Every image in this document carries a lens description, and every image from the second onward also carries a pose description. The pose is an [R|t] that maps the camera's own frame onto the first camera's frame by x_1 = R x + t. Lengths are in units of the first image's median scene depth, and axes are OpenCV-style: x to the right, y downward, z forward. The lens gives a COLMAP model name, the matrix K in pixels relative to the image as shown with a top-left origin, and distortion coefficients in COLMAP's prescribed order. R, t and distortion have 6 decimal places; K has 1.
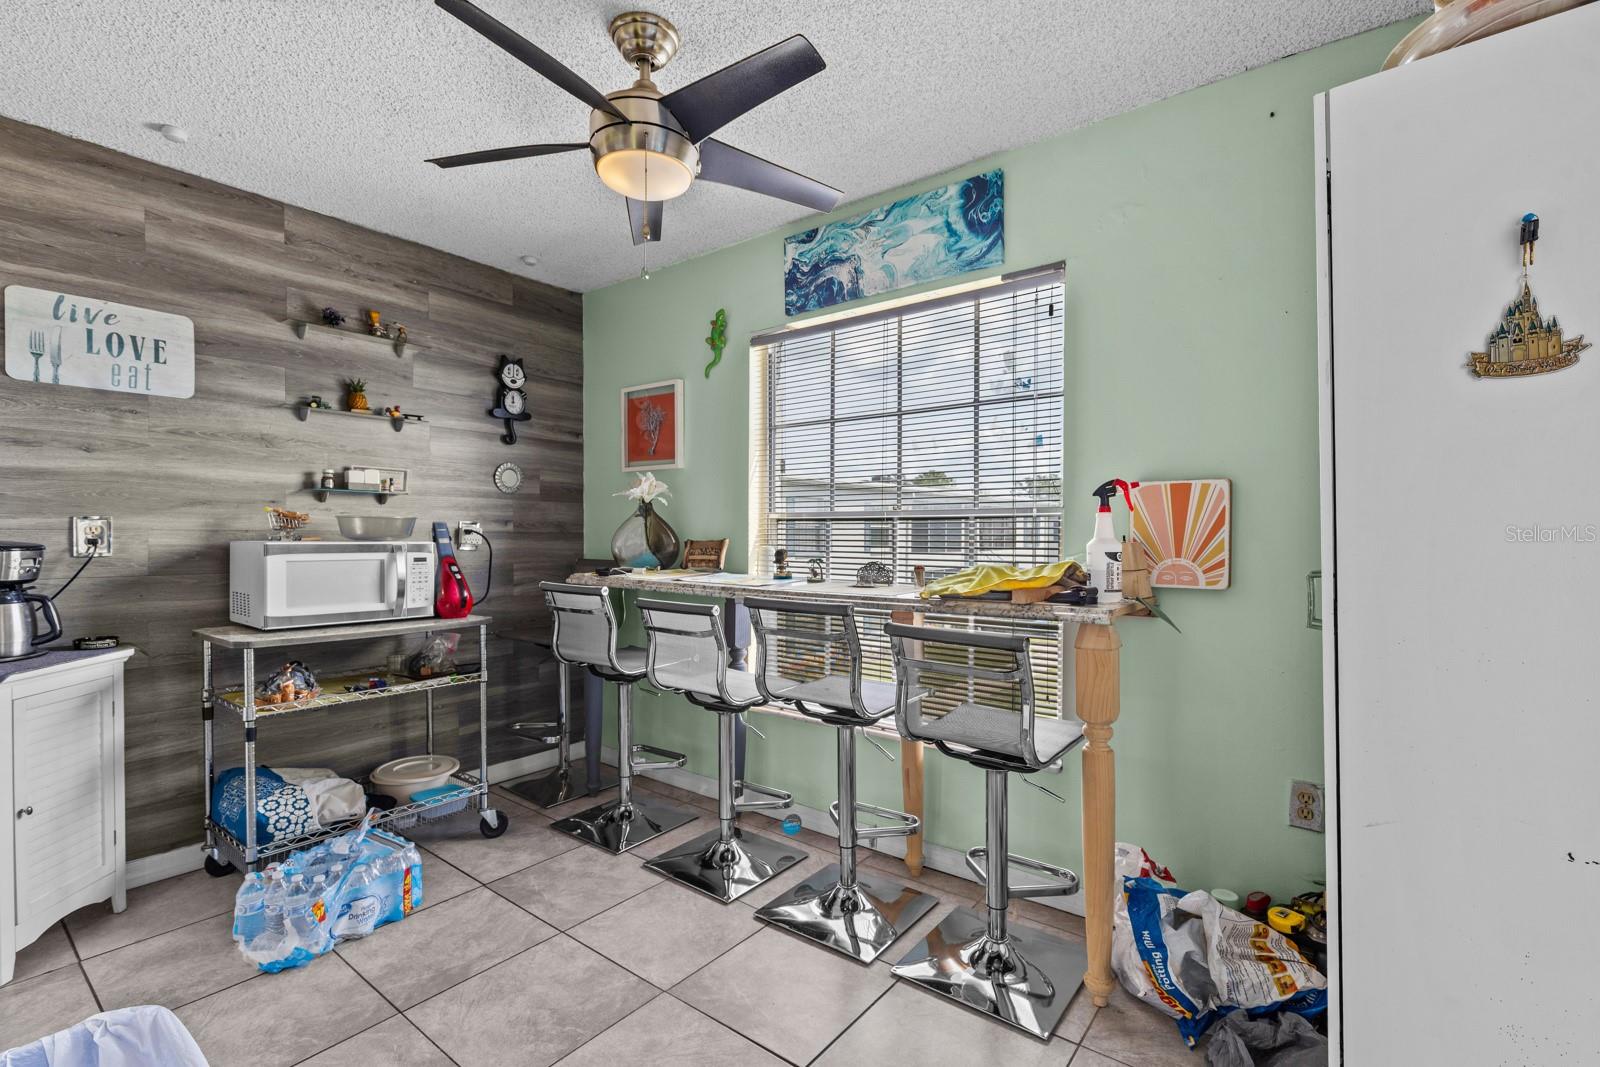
lens RADIAL K [[718.1, 0, 800.8], [0, 718.1, 550.4], [0, 0, 1]] dist [-0.000320, -0.000056]
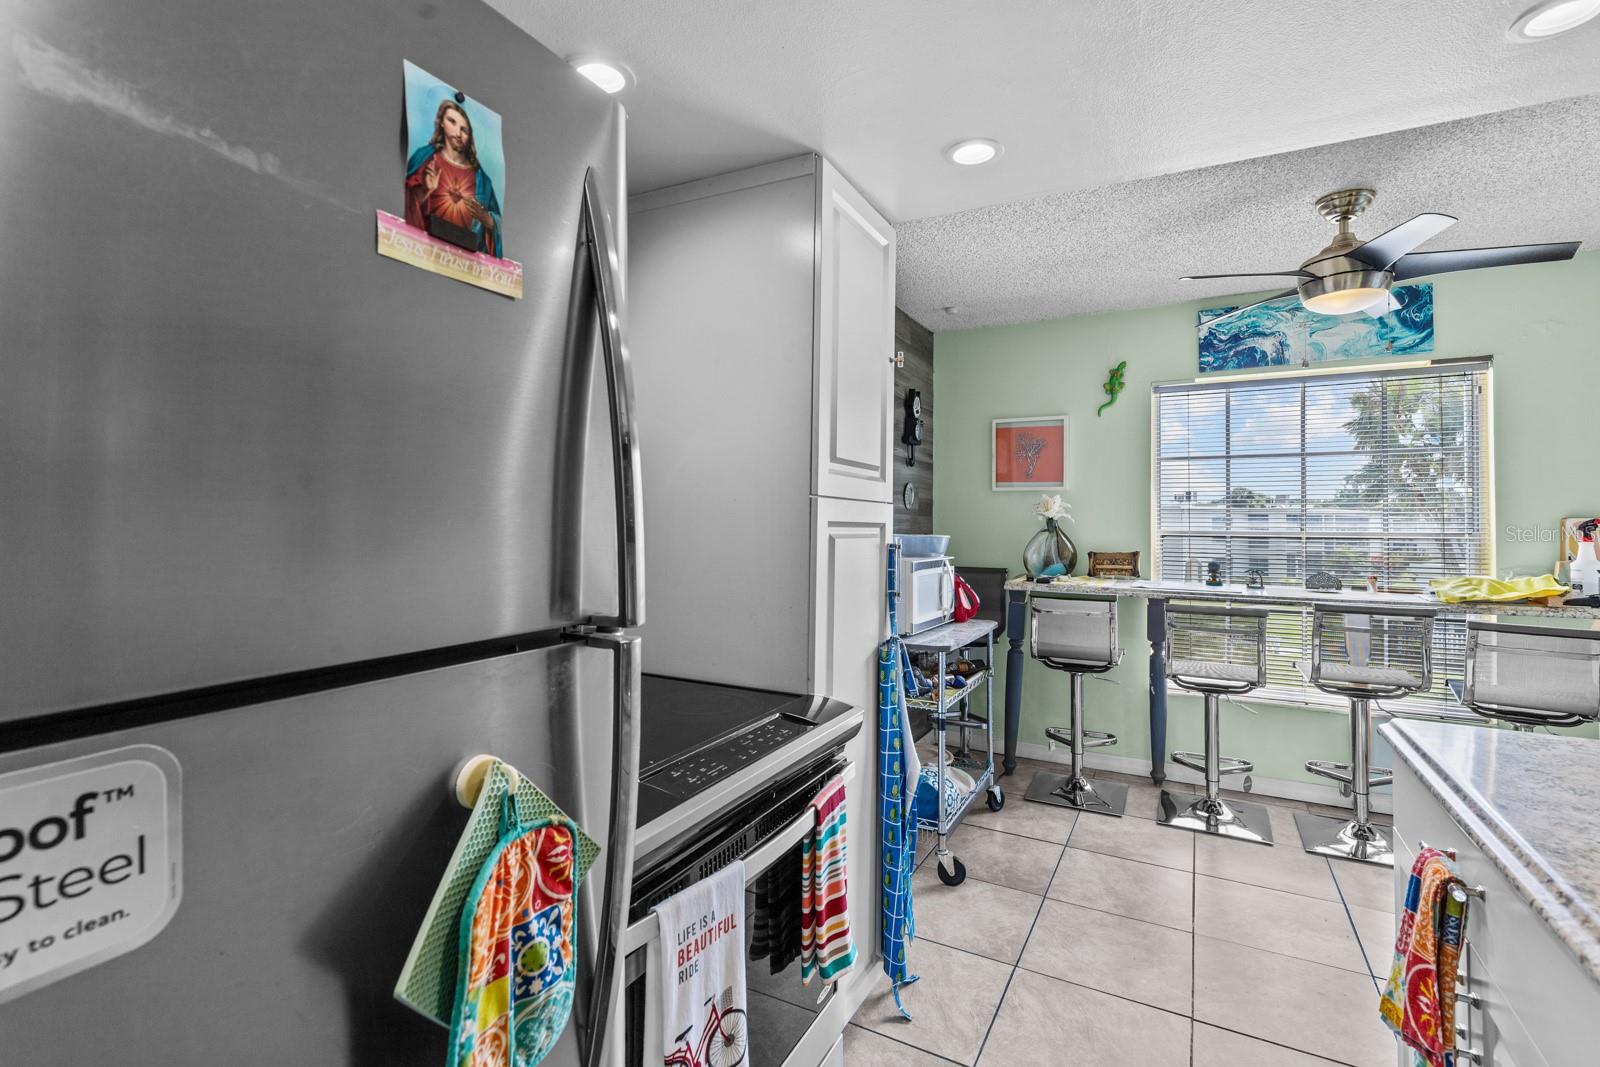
lens RADIAL K [[731.0, 0, 797.3], [0, 731.0, 514.9], [0, 0, 1]] dist [-0.000078, 0.000109]
pose [[0.987904, 0.000205, 0.155068, -0.955709], [0.003907, 0.999649, -0.026213, -0.053114], [-0.155019, 0.026502, 0.987556, -0.141094]]
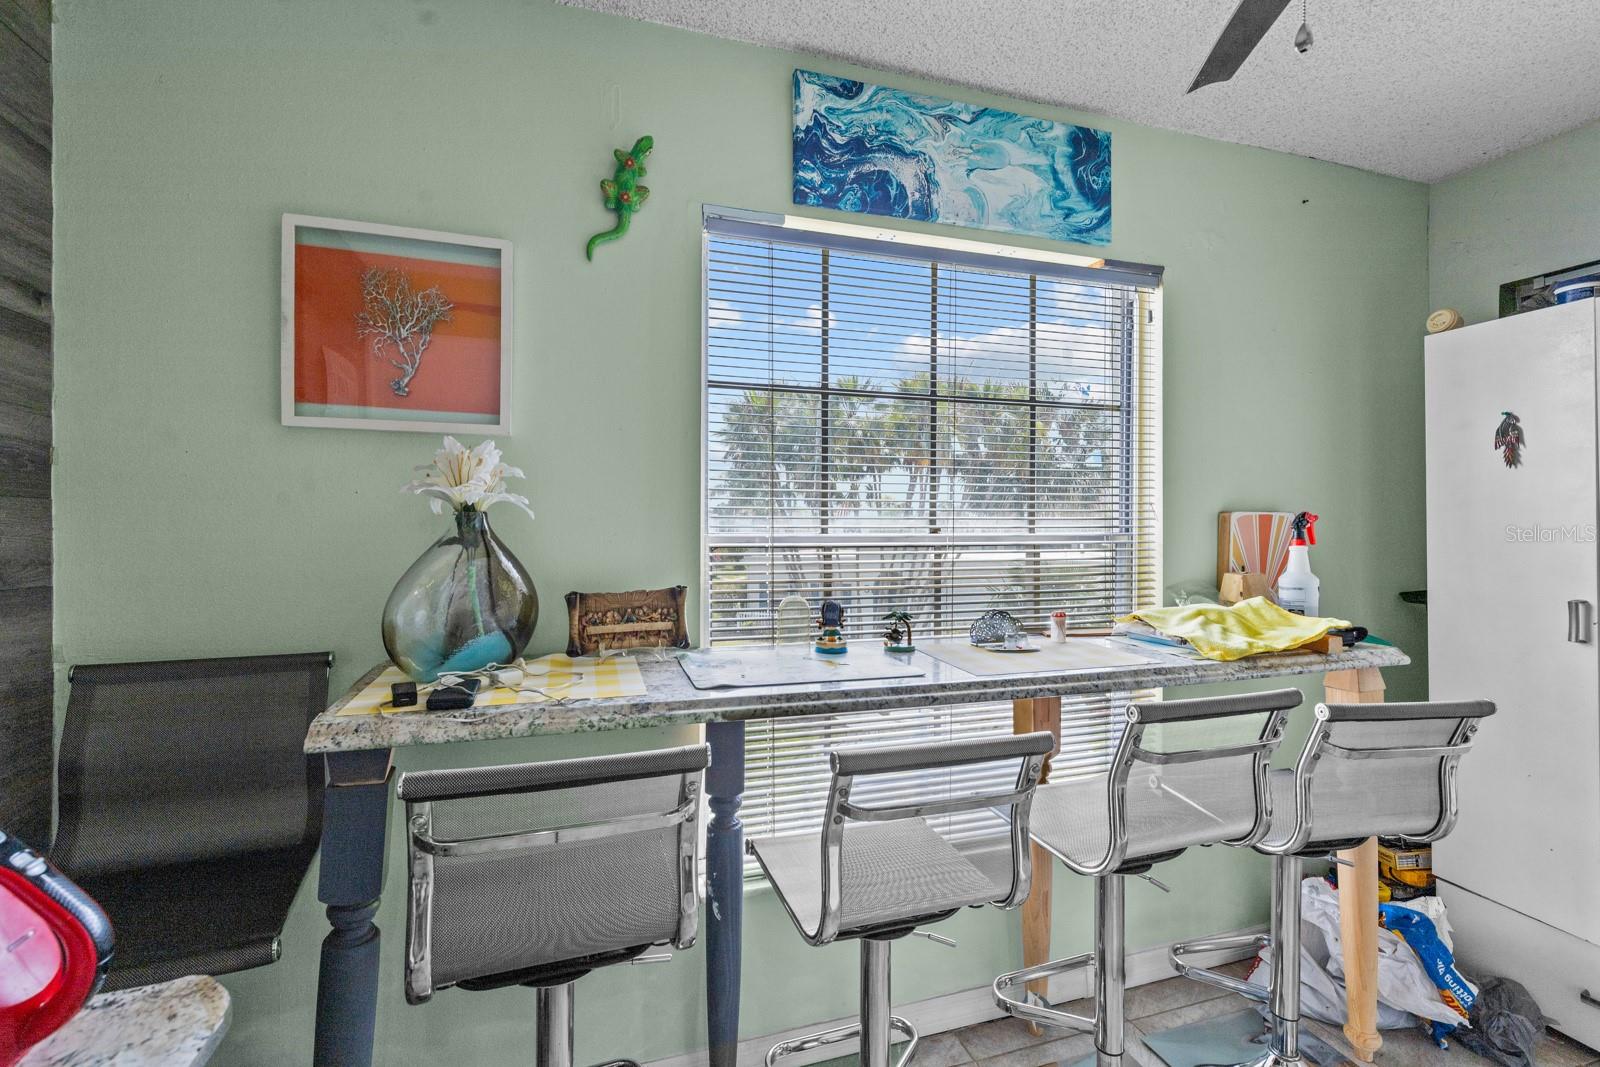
lens RADIAL K [[720.6, 0, 809.4], [0, 720.6, 522.6], [0, 0, 1]] dist [0.004887, -0.000012]
pose [[0.561458, -0.003755, 0.827496, -0.533014], [0.017416, 0.999822, -0.007280, -0.062961], [-0.827322, 0.018499, 0.561424, 0.703304]]
